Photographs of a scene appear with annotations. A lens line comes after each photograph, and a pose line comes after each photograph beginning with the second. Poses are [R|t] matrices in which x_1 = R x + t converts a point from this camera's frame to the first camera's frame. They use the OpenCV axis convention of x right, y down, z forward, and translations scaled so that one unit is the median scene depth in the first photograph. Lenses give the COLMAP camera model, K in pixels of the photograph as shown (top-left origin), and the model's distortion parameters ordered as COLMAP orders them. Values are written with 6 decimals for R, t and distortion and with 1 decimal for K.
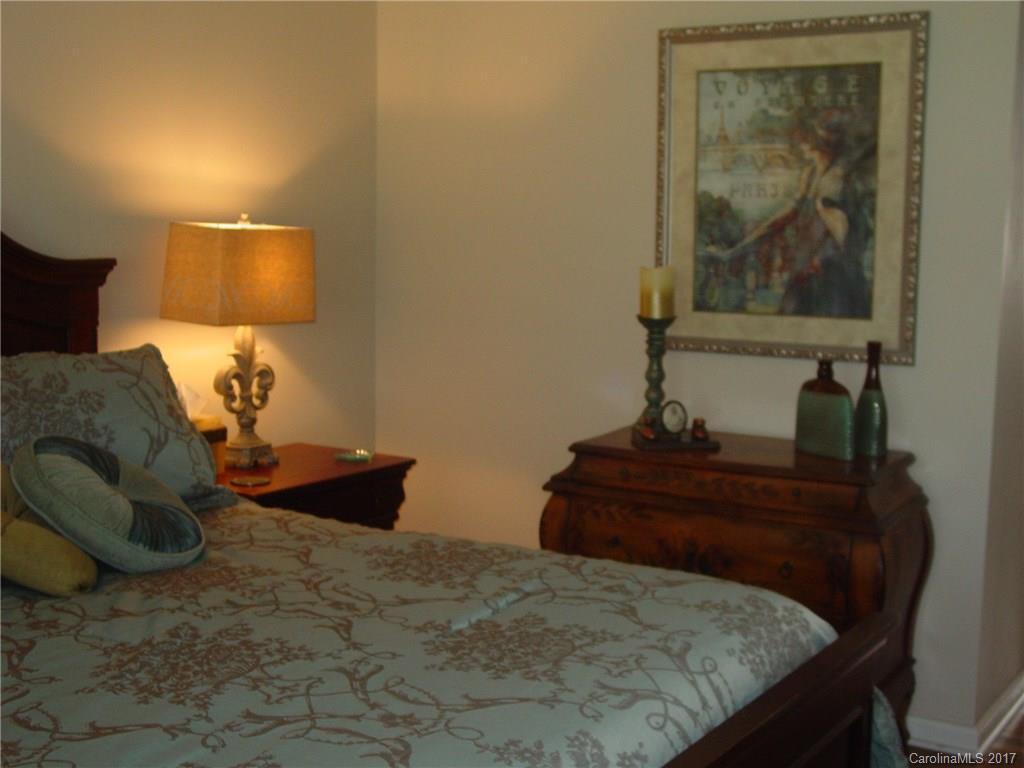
lens RADIAL K [[1344.8, 0, 514.4], [0, 1344.8, 409.1], [0, 0, 1]] dist [-0.114177, 0.282619]
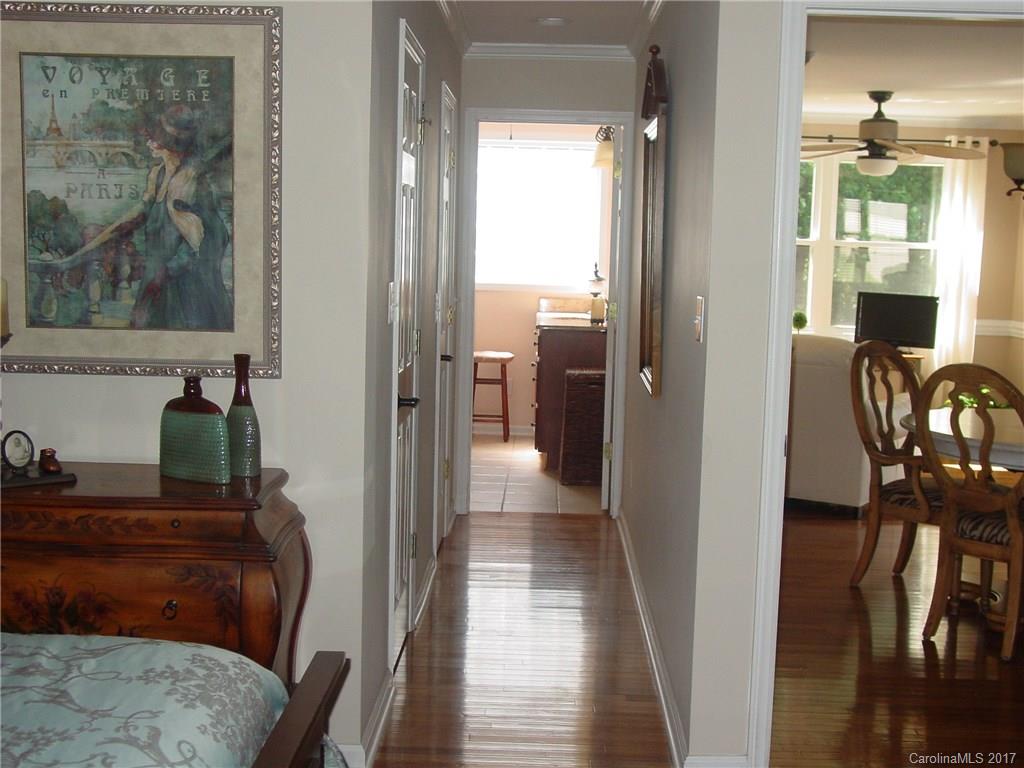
lens RADIAL K [[1344.8, 0, 514.4], [0, 1344.8, 409.1], [0, 0, 1]] dist [-0.114177, 0.282619]
pose [[0.851298, -0.056027, 0.521683, -0.057966], [0.058578, 0.998215, 0.011617, -0.011600], [-0.521403, 0.020669, 0.853060, 0.096739]]
